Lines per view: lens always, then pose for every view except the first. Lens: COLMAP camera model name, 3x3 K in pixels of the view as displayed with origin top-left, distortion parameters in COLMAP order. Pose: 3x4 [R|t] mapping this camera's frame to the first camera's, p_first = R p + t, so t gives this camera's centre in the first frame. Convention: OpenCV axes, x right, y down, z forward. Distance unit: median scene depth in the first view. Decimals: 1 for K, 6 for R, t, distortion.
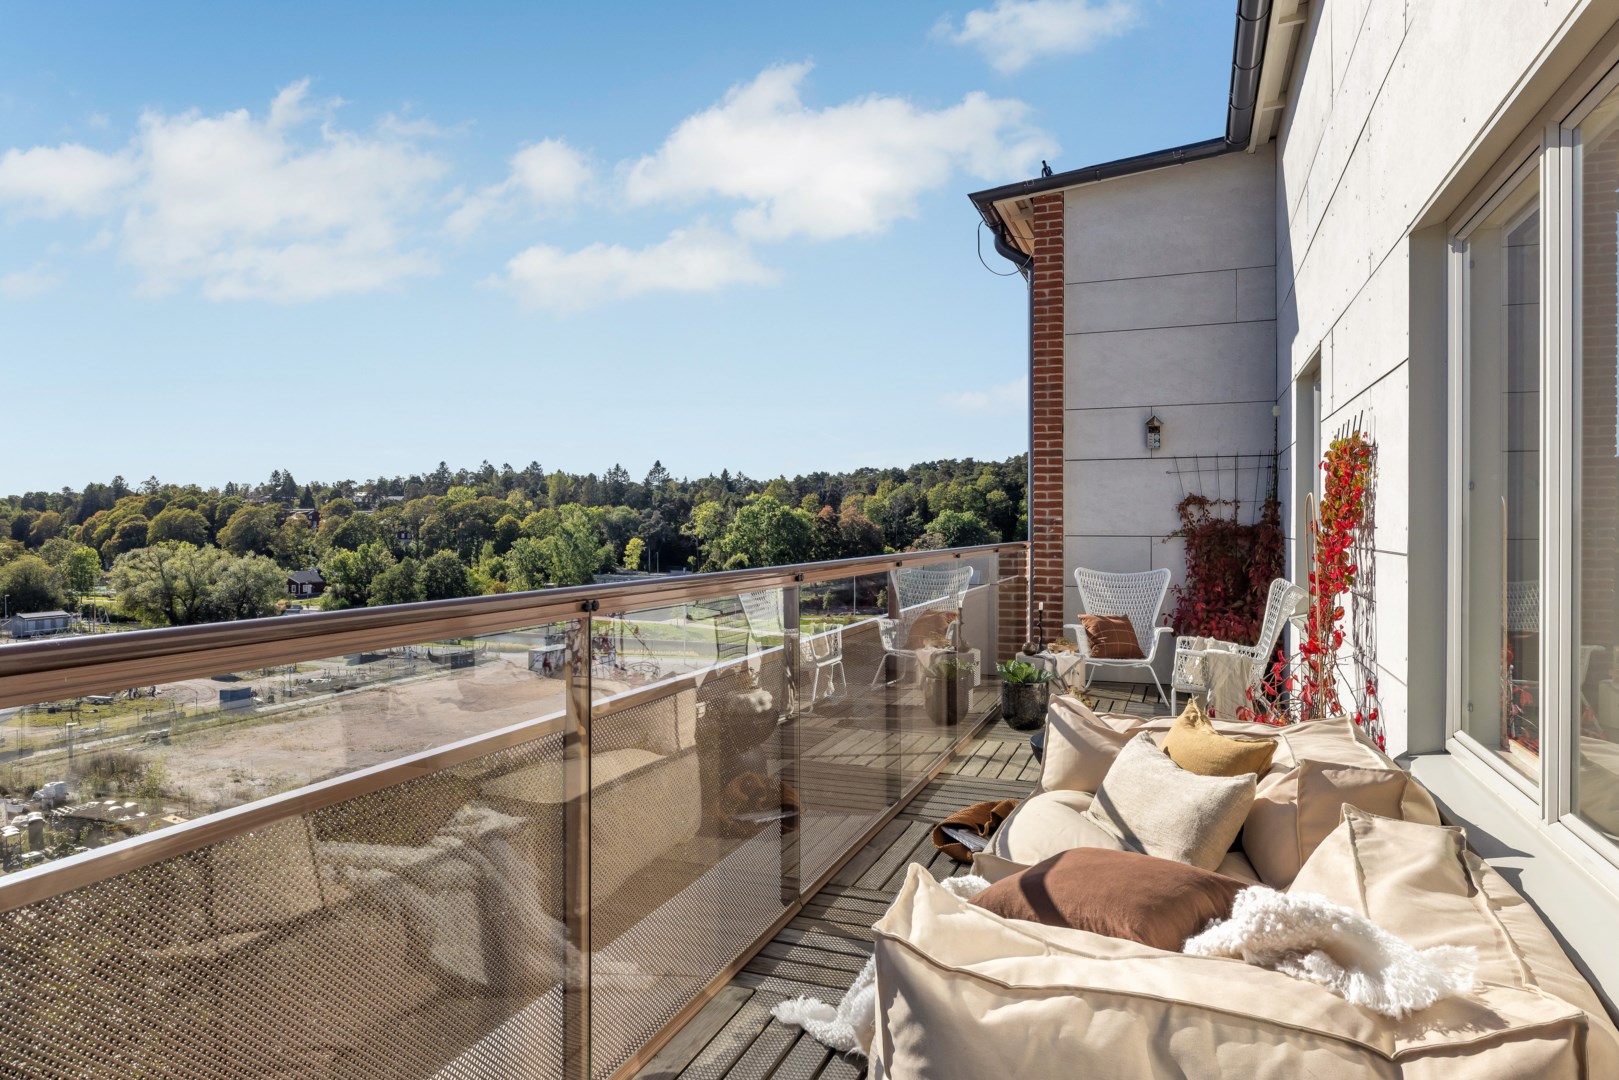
lens RADIAL K [[955.0, 0, 823.4], [0, 955.0, 520.7], [0, 0, 1]] dist [-0.002335, 0.003771]
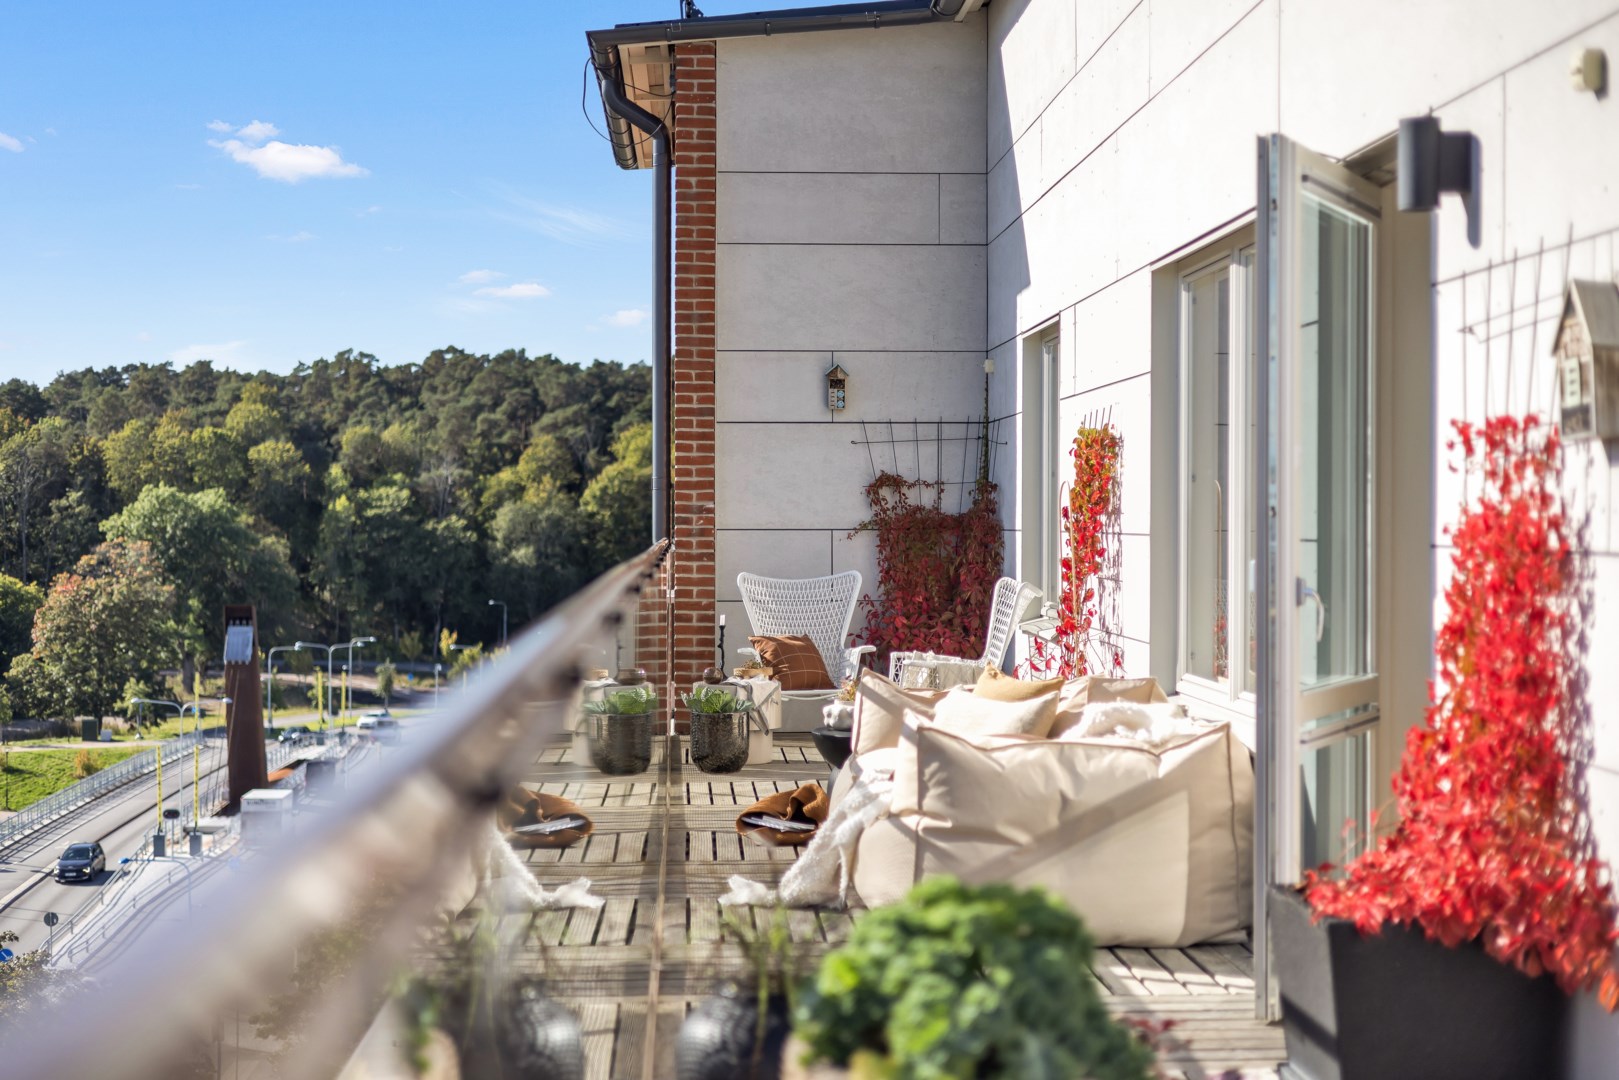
lens RADIAL K [[2285.9, 0, 809.5], [0, 2285.9, 536.9], [0, 0, 1]] dist [0.008850, 0.000000]
pose [[0.912866, -0.003597, 0.408244, -0.400117], [-0.000987, 0.999939, 0.011018, 0.002819], [-0.408259, -0.010461, 0.912806, -0.609143]]
